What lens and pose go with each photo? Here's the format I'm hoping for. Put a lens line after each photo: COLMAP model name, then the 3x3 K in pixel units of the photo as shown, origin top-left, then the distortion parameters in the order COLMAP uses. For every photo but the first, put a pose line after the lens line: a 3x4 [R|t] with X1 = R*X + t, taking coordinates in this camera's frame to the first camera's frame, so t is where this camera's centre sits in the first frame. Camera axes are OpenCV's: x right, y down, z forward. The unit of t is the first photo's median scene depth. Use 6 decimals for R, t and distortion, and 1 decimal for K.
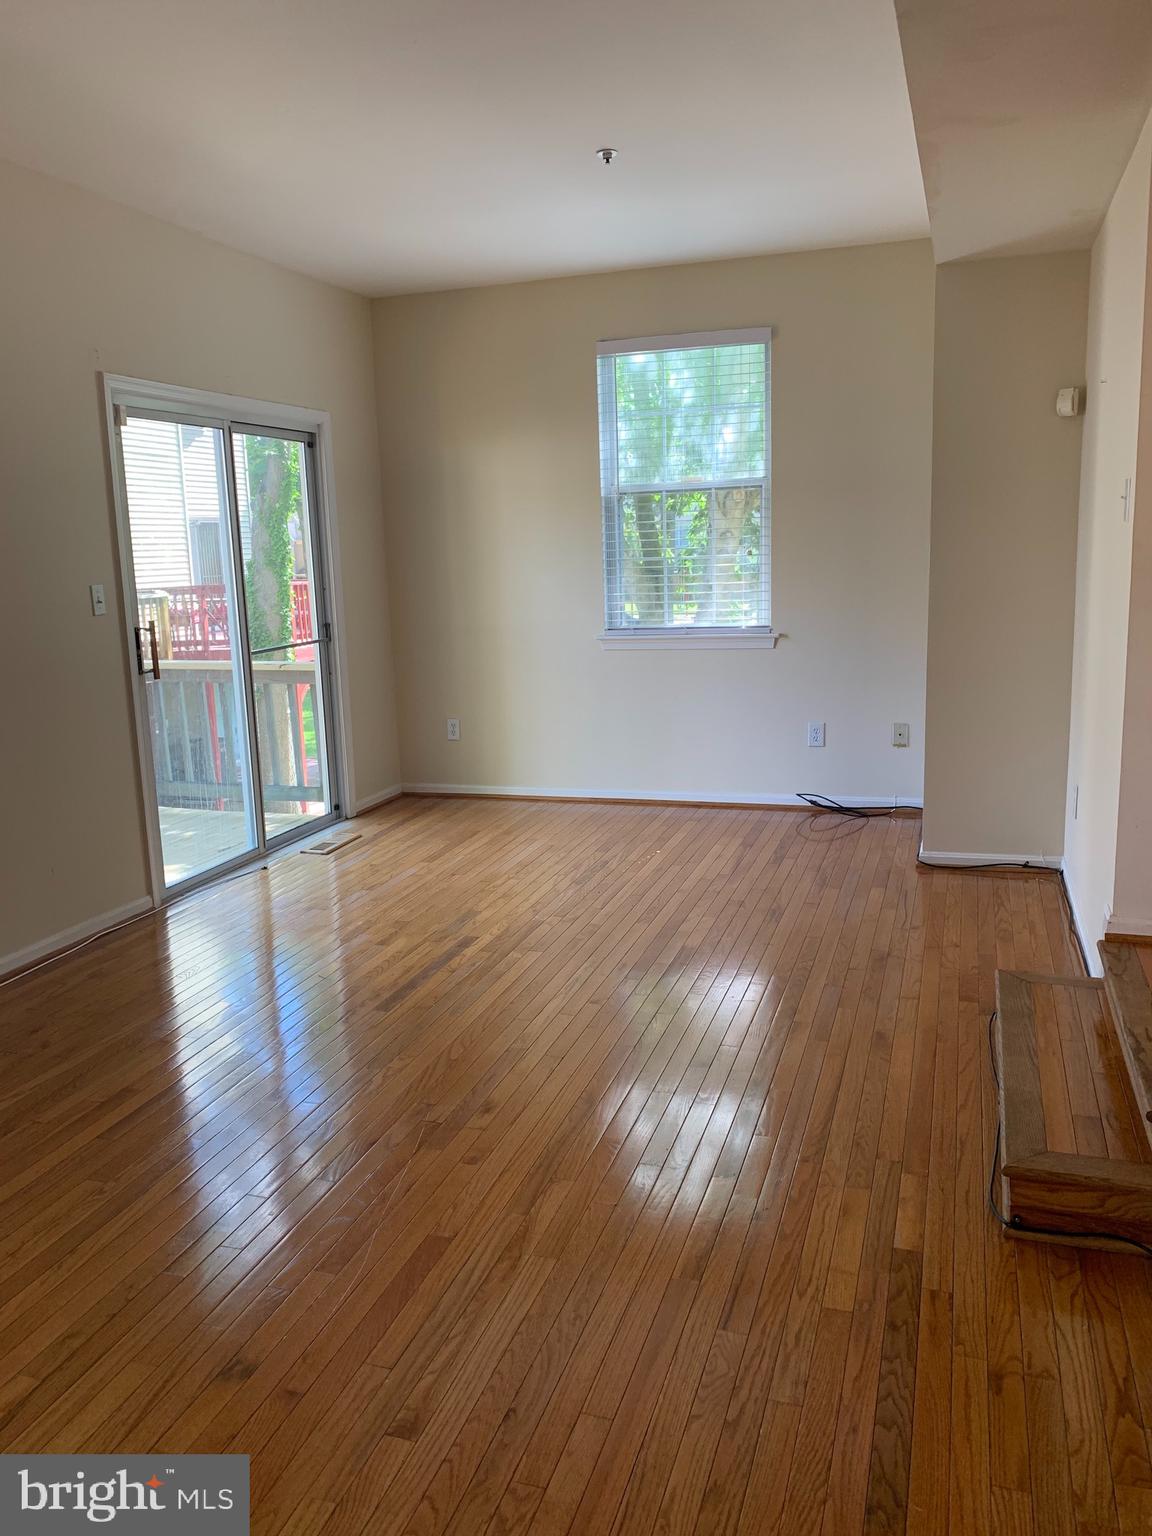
lens RADIAL K [[1179.5, 0, 586.4], [0, 1179.5, 764.3], [0, 0, 1]] dist [0.108255, -0.171116]
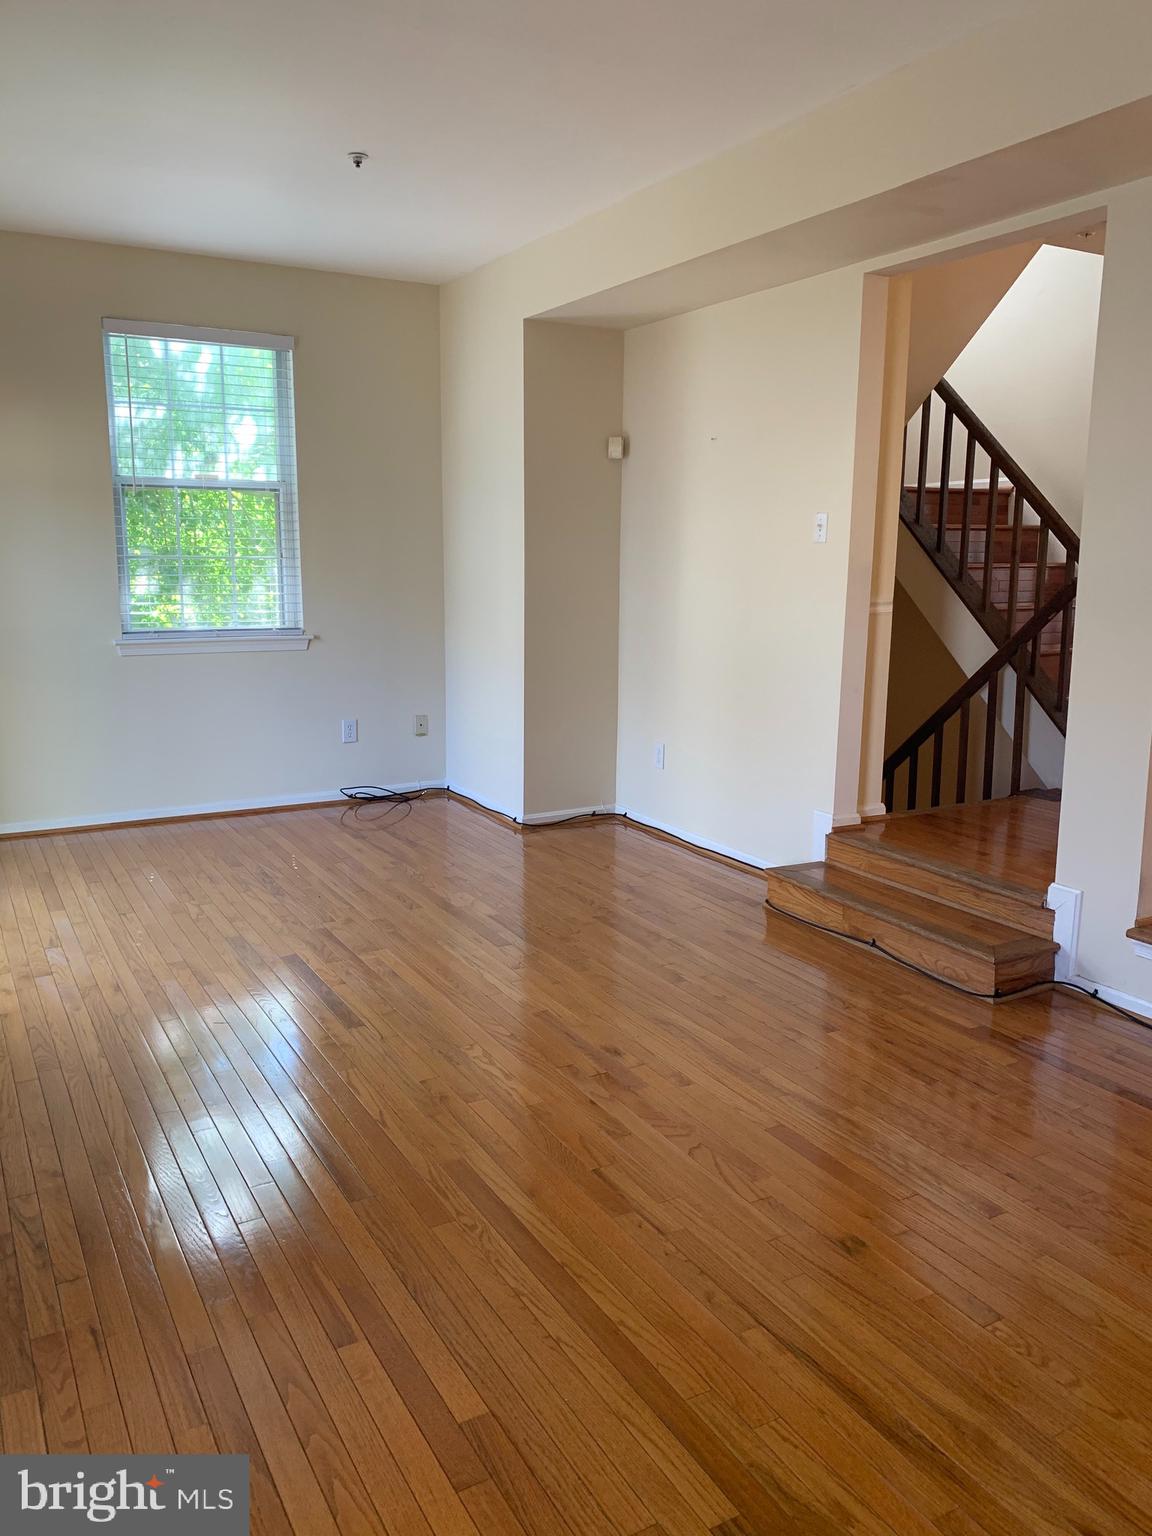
lens RADIAL K [[1179.5, 0, 586.4], [0, 1179.5, 764.3], [0, 0, 1]] dist [0.108255, -0.171116]
pose [[0.676610, -0.095344, 0.730142, -0.448726], [0.107508, 0.993747, 0.030141, -0.004847], [-0.728451, 0.058102, 0.682630, 0.133913]]
